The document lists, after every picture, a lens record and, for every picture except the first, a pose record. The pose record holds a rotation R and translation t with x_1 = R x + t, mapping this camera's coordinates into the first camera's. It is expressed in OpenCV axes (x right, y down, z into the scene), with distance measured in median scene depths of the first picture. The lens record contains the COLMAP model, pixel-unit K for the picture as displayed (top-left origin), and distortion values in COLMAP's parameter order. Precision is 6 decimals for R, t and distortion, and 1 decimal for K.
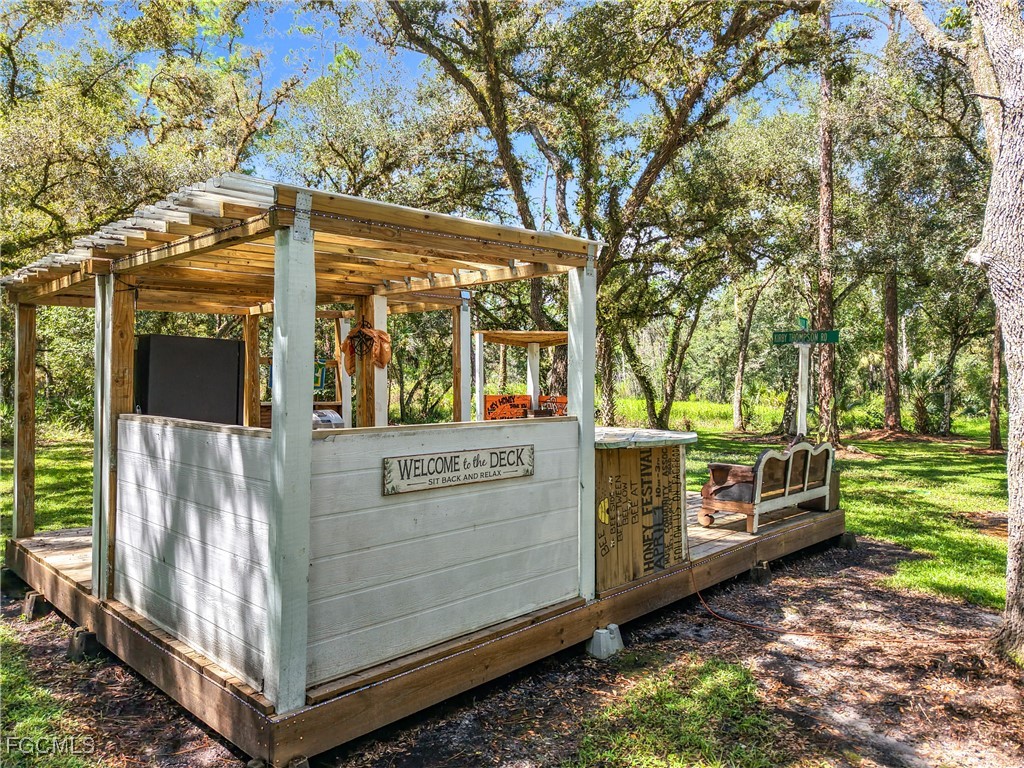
lens RADIAL K [[698.7, 0, 510.0], [0, 698.7, 381.3], [0, 0, 1]] dist [0.008016, -0.011192]
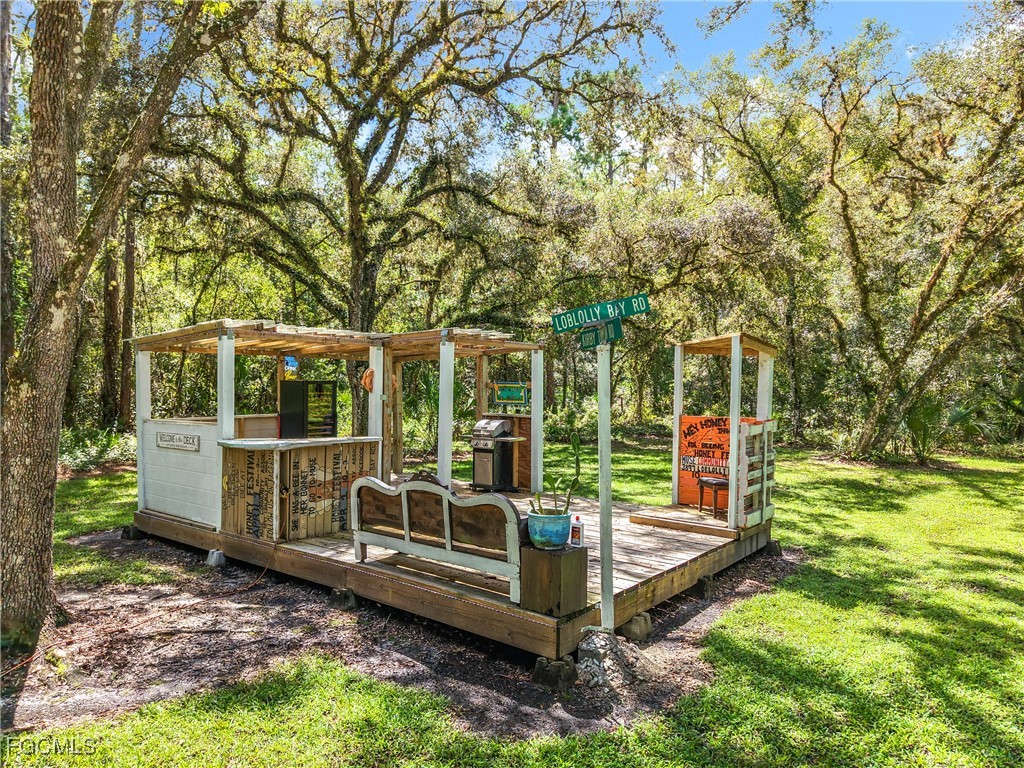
lens RADIAL K [[698.7, 0, 515.4], [0, 698.7, 384.2], [0, 0, 1]] dist [0.008016, -0.011192]
pose [[0.079126, -0.010283, -0.996812, 1.835470], [0.001930, 0.999947, -0.010162, -0.027636], [0.996863, -0.001120, 0.079142, 1.552879]]
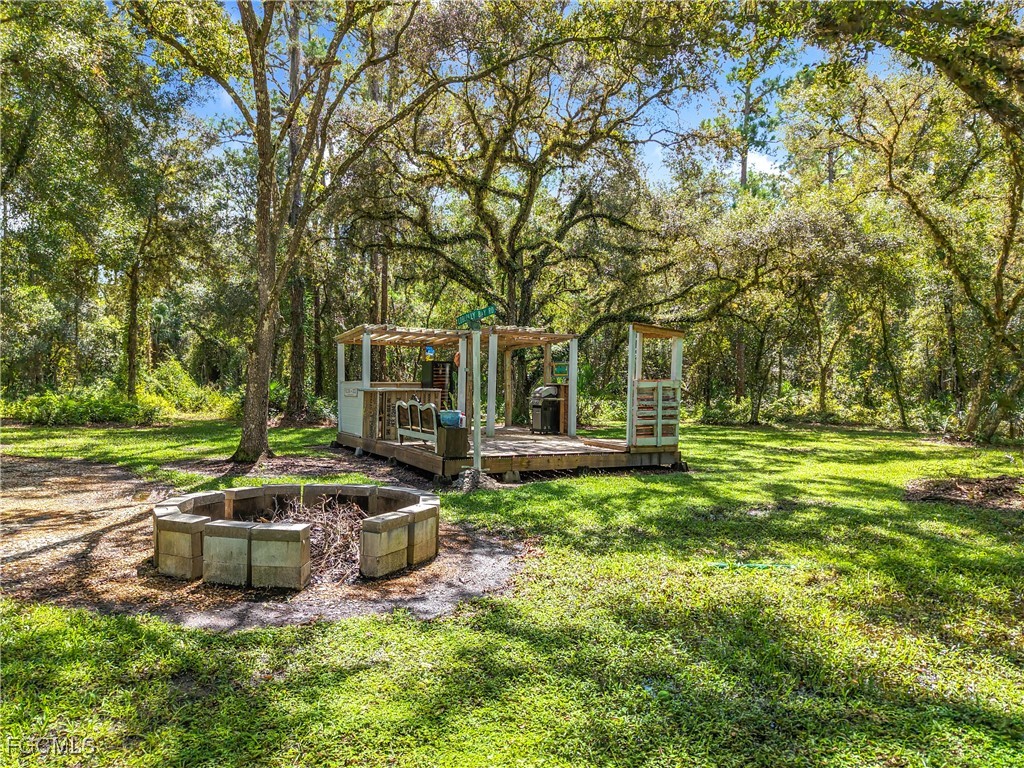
lens RADIAL K [[698.7, 0, 508.8], [0, 698.7, 388.9], [0, 0, 1]] dist [0.008016, -0.011192]
pose [[-0.322306, -0.007528, -0.946606, 2.853218], [-0.005682, 0.999966, -0.006018, 0.103152], [0.946618, 0.003439, -0.322338, 2.613452]]
